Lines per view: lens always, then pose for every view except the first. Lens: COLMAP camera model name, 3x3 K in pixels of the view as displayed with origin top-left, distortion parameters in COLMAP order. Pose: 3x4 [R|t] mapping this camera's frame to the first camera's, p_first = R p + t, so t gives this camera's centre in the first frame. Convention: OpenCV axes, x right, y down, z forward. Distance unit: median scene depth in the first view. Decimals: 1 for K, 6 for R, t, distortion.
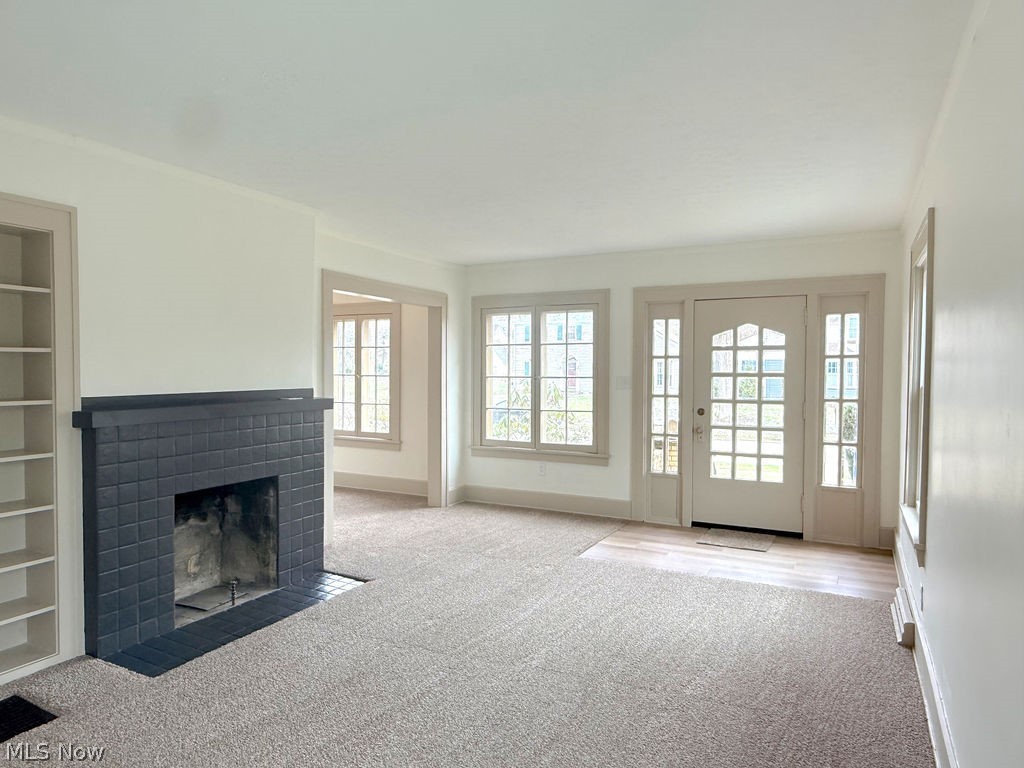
lens RADIAL K [[657.1, 0, 506.3], [0, 657.1, 385.1], [0, 0, 1]] dist [-0.004965, -0.000151]
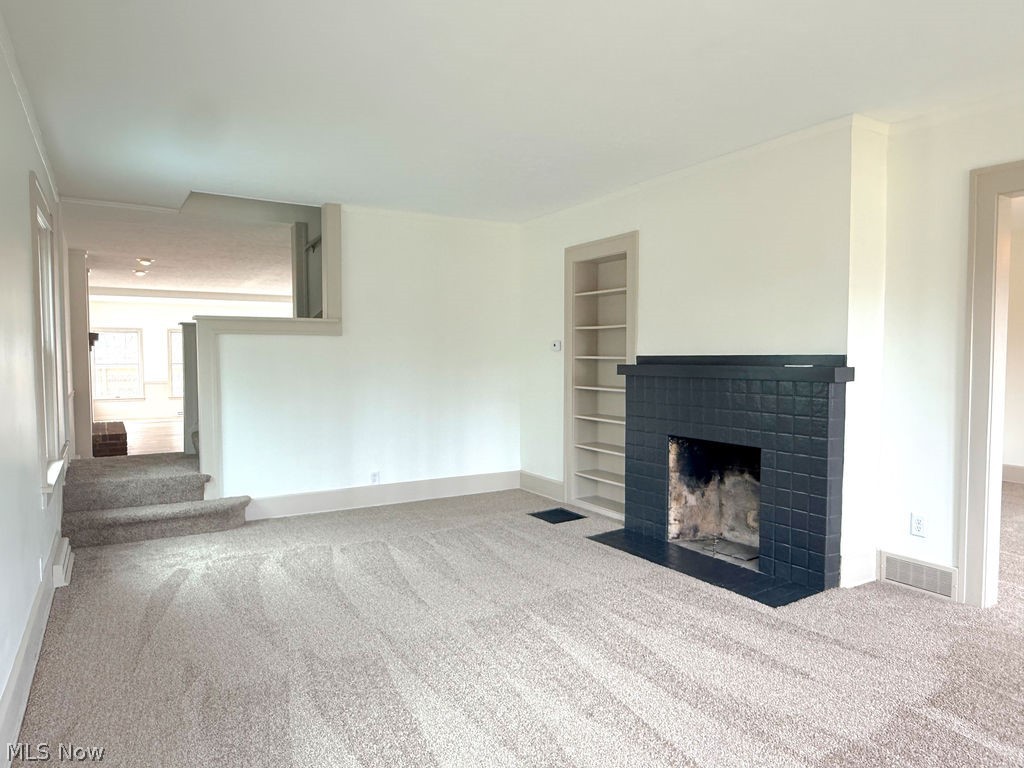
lens RADIAL K [[657.1, 0, 506.3], [0, 657.1, 385.1], [0, 0, 1]] dist [-0.004965, -0.000151]
pose [[-0.516402, 0.035963, -0.855591, 0.634527], [-0.019002, 0.998391, 0.053434, 0.008538], [0.856135, 0.043851, -0.514888, 1.204687]]
